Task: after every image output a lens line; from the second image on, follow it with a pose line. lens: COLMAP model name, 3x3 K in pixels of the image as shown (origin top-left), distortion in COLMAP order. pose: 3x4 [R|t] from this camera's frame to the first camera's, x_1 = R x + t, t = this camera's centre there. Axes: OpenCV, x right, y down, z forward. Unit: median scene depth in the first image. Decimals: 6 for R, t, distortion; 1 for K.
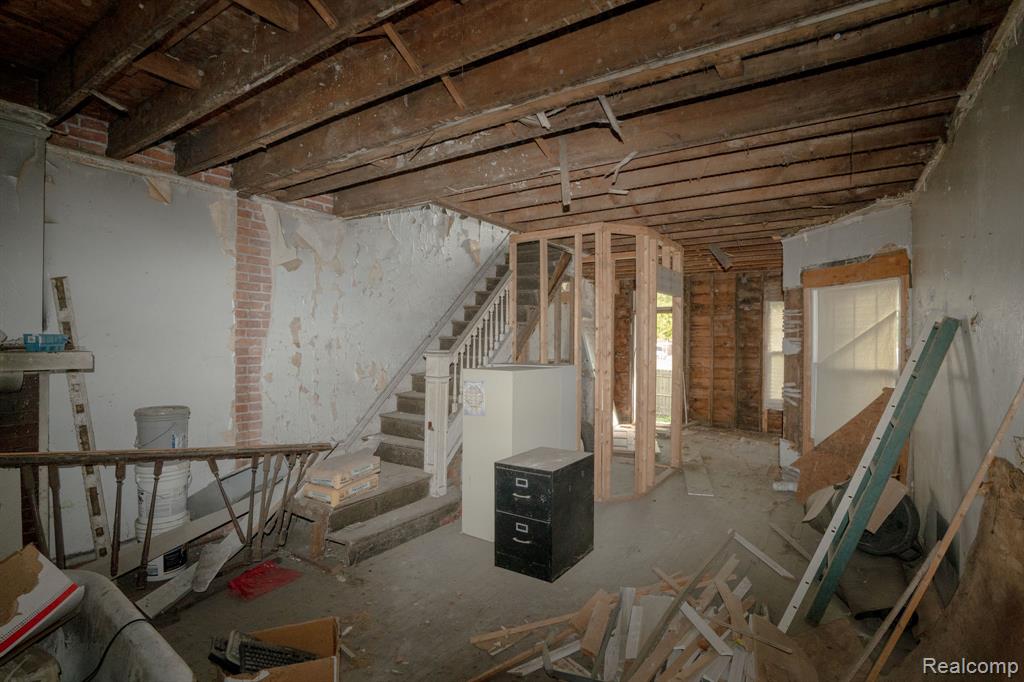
lens RADIAL K [[483.9, 0, 532.1], [0, 483.9, 343.9], [0, 0, 1]] dist [-0.046490, 0.016116]
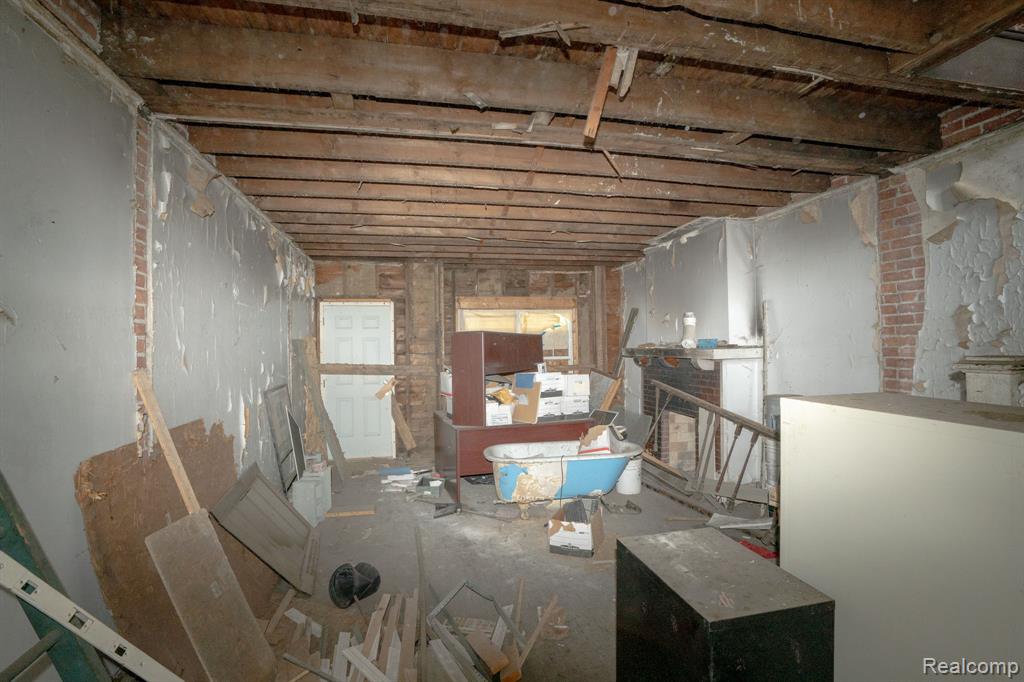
lens RADIAL K [[483.9, 0, 512.1], [0, 483.9, 345.4], [0, 0, 1]] dist [-0.046490, 0.016116]
pose [[-0.702371, 0.003672, -0.711802, 0.493404], [0.004023, 0.999991, 0.001188, -0.000045], [0.711800, -0.002029, -0.702379, 1.104447]]
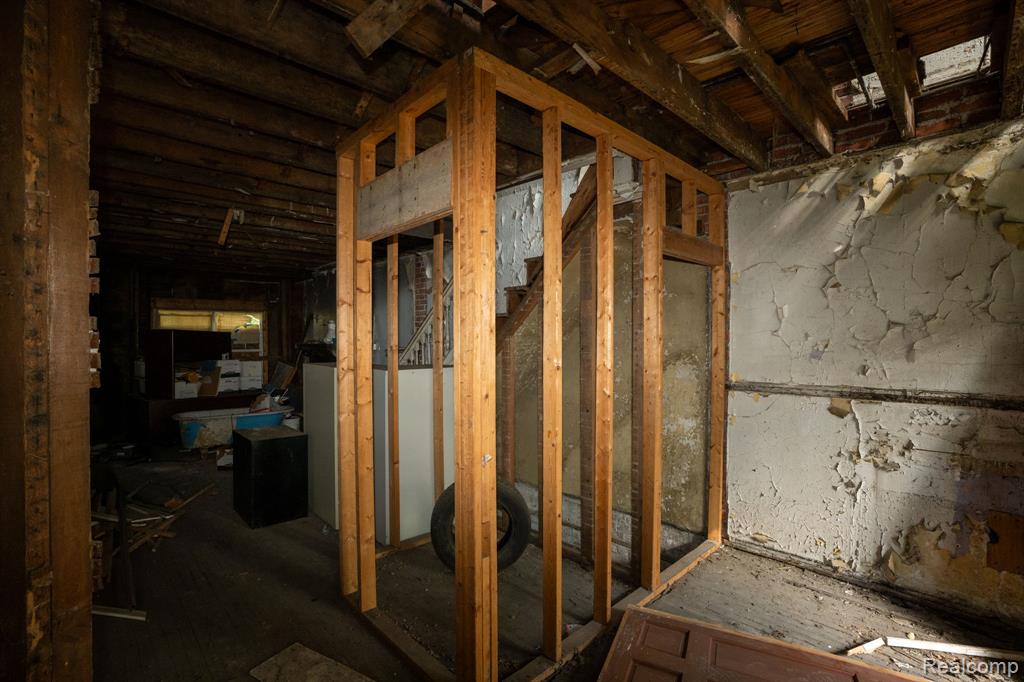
lens RADIAL K [[483.9, 0, 514.9], [0, 483.9, 339.3], [0, 0, 1]] dist [-0.046490, 0.016116]
pose [[-0.244241, -0.002009, -0.969713, 1.037892], [-0.004833, 0.999988, -0.000854, -0.008550], [0.969703, 0.004478, -0.244247, 1.821985]]
